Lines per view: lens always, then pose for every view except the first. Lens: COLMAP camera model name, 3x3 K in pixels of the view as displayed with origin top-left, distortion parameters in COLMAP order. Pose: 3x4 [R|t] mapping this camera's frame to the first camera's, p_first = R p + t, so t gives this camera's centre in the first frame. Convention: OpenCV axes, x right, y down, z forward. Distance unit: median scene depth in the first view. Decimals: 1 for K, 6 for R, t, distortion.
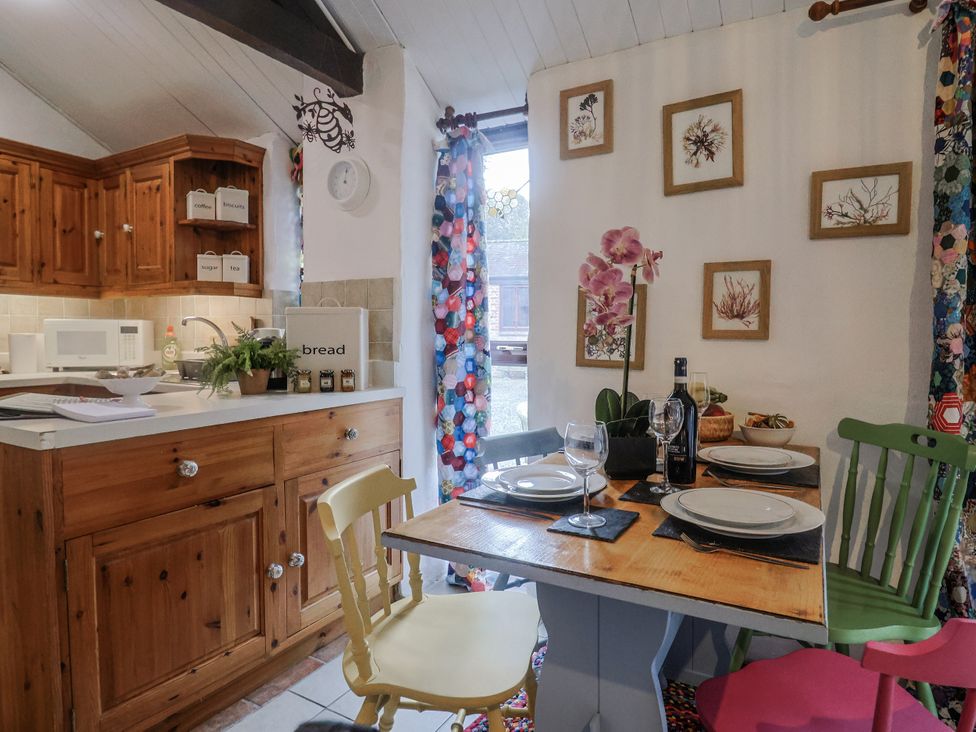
lens RADIAL K [[563.7, 0, 500.1], [0, 563.7, 359.3], [0, 0, 1]] dist [0.002966, -0.016180]
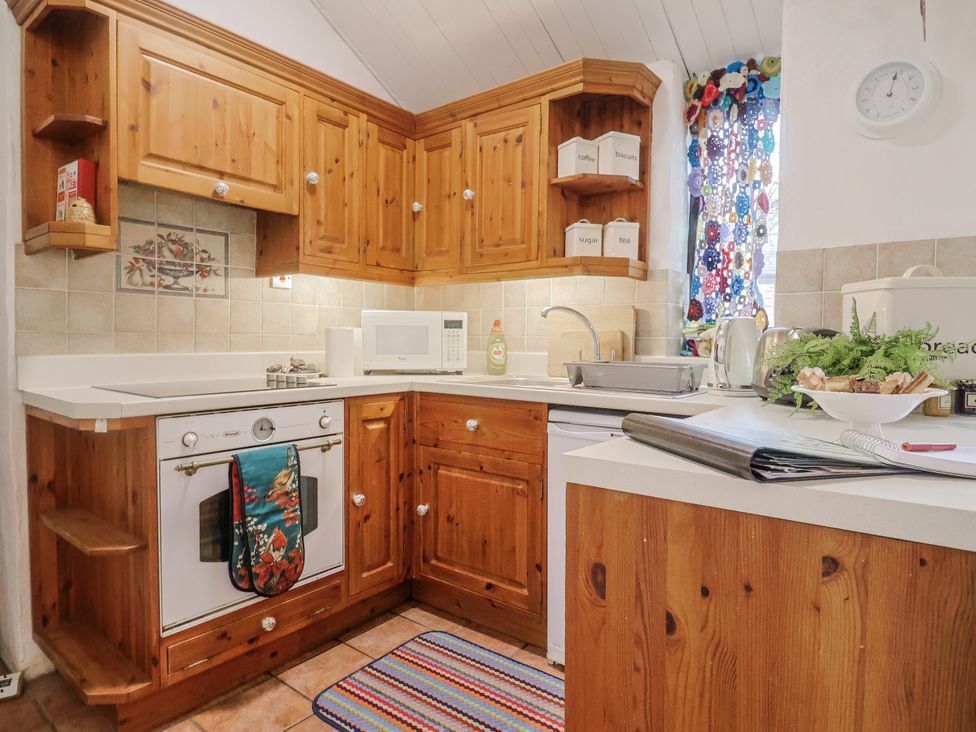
lens RADIAL K [[563.7, 0, 500.1], [0, 563.7, 359.3], [0, 0, 1]] dist [0.002966, -0.016180]
pose [[0.988987, 0.007347, -0.147819, -0.612301], [-0.008698, 0.999926, -0.008497, 0.005440], [0.147745, 0.009689, 0.988978, 0.276735]]
